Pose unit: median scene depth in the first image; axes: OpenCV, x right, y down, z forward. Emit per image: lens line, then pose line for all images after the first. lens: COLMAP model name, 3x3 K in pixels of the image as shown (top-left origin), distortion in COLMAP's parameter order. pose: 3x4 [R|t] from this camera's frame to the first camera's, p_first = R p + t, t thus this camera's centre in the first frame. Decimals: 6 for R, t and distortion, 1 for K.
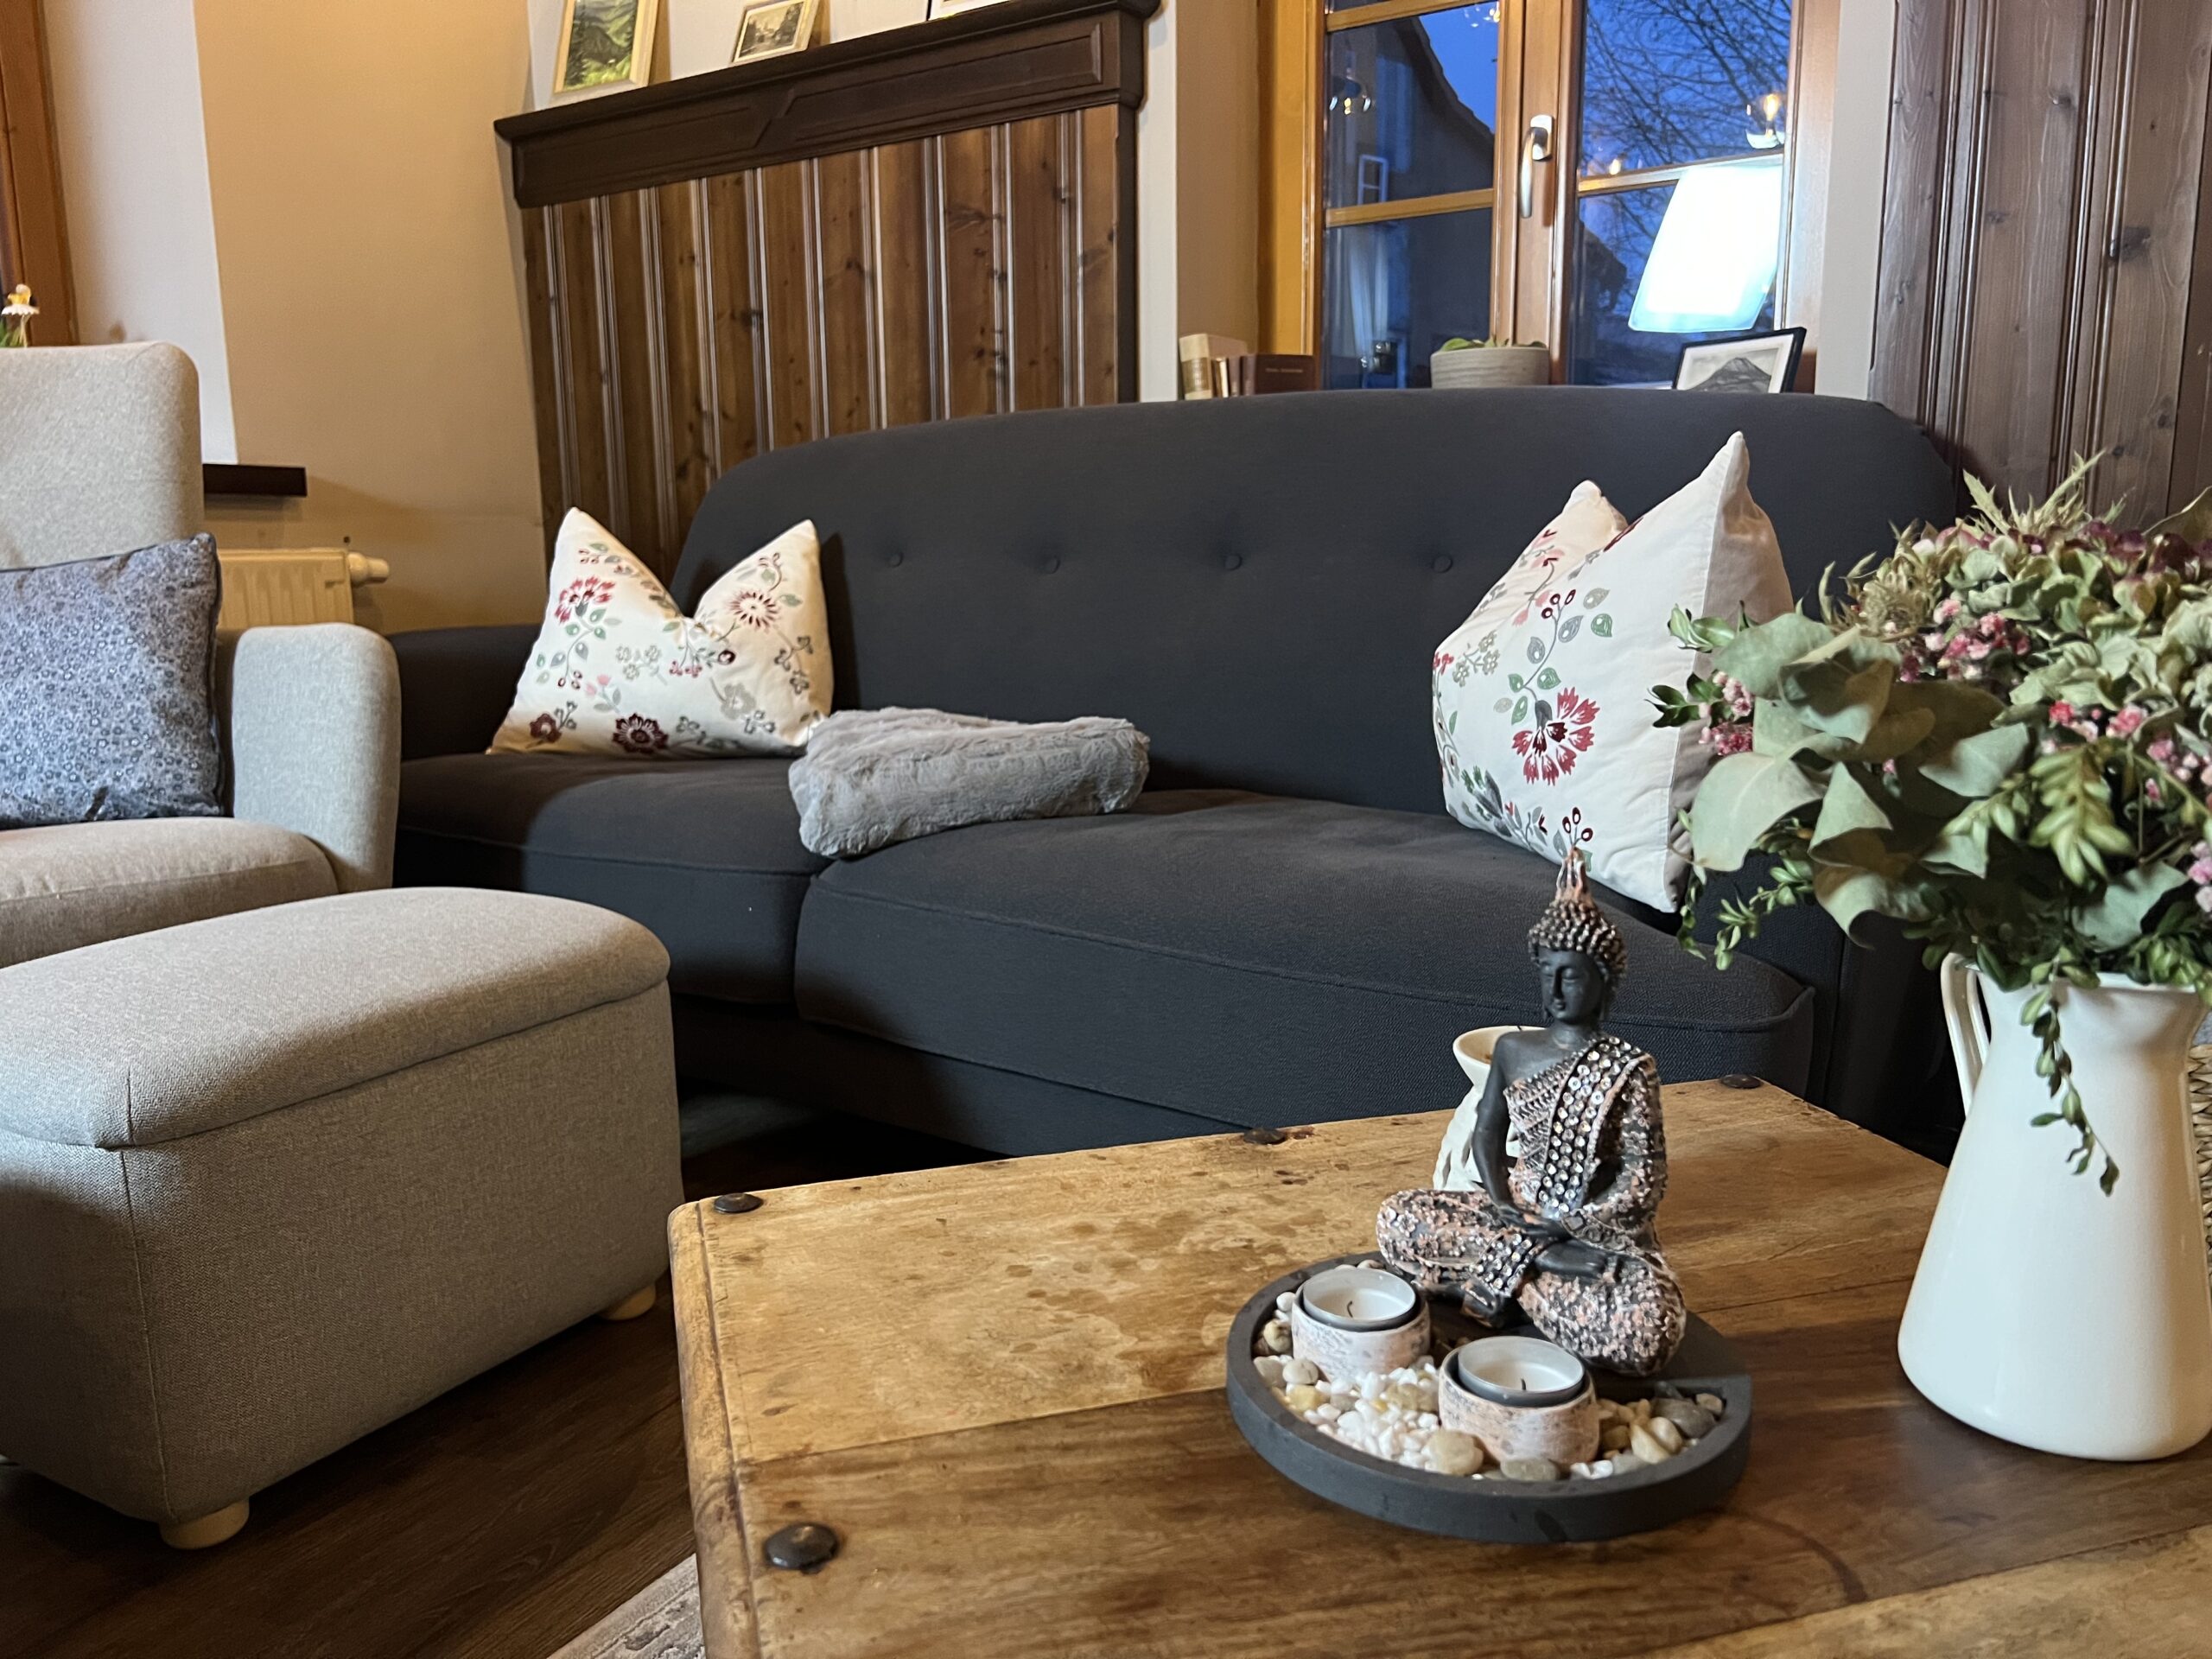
lens RADIAL K [[1663.9, 0, 1107.2], [0, 1663.9, 826.3], [0, 0, 1]] dist [0.026248, -0.001859]
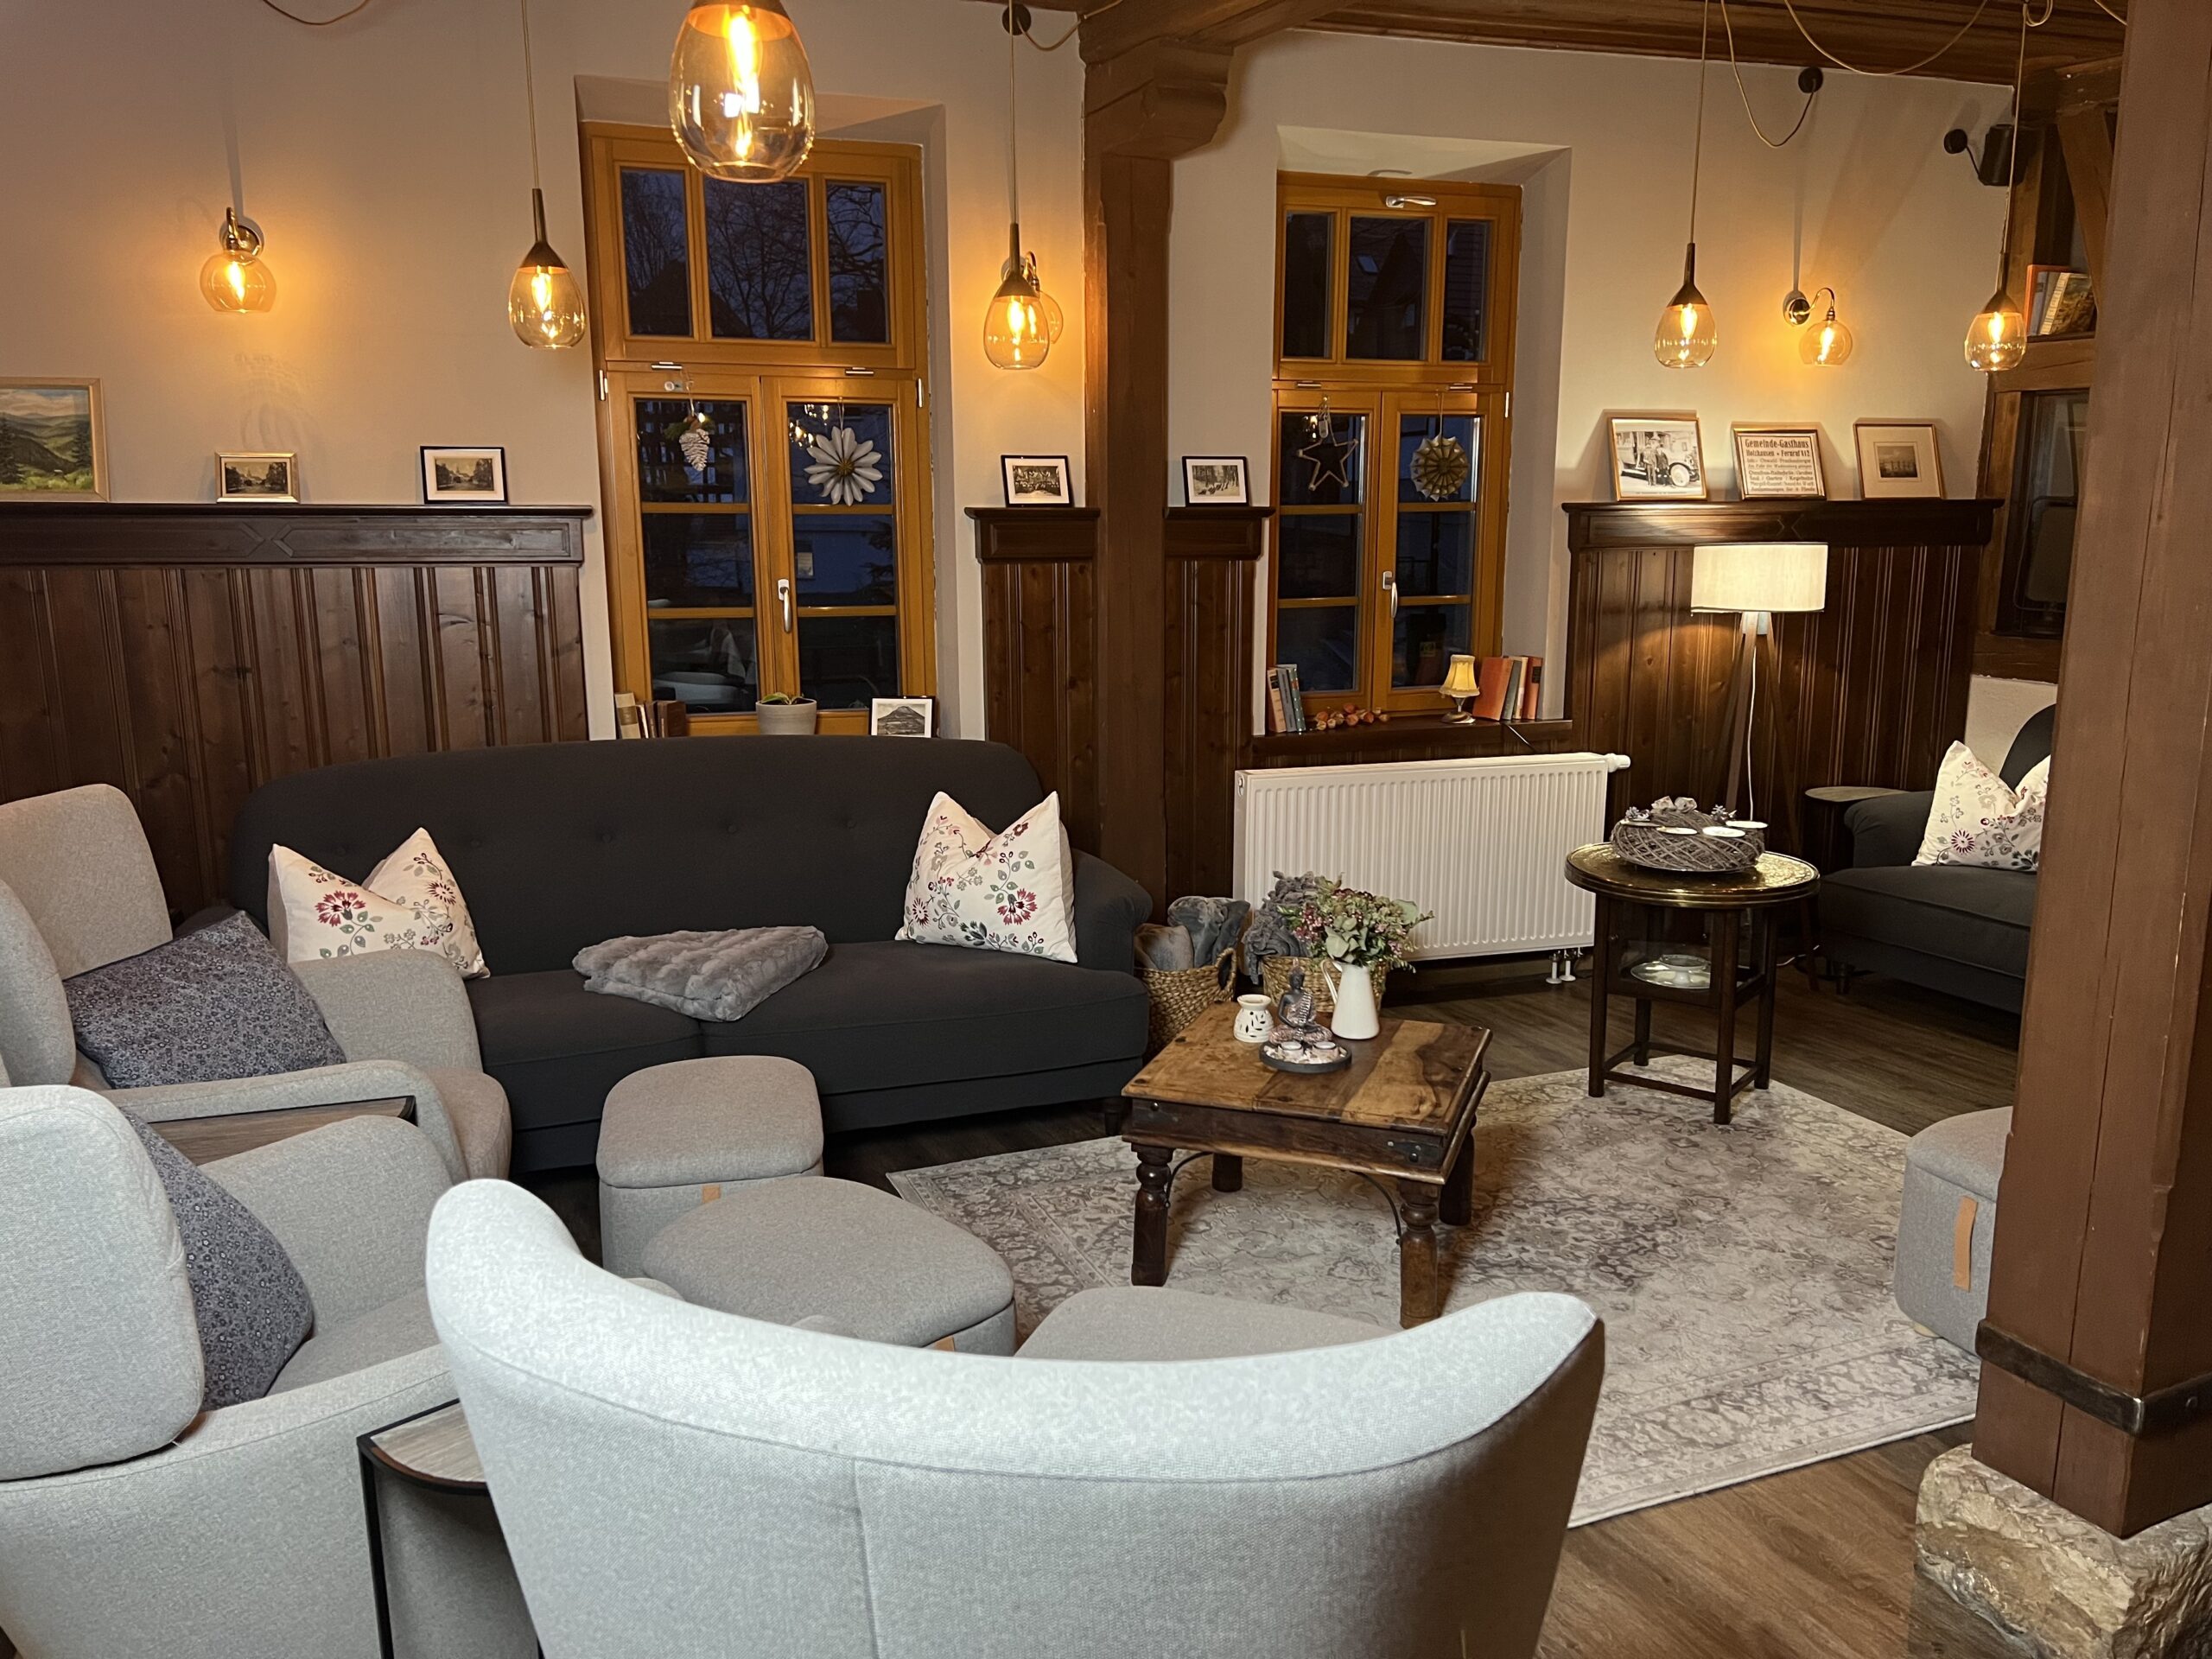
lens RADIAL K [[1663.9, 0, 1108.0], [0, 1663.9, 833.8], [0, 0, 1]] dist [0.026248, -0.001859]
pose [[0.586683, -0.146741, 0.796411, -1.121378], [0.137679, 0.987202, 0.080473, -0.232357], [-0.798028, 0.062437, 0.599378, -0.465395]]
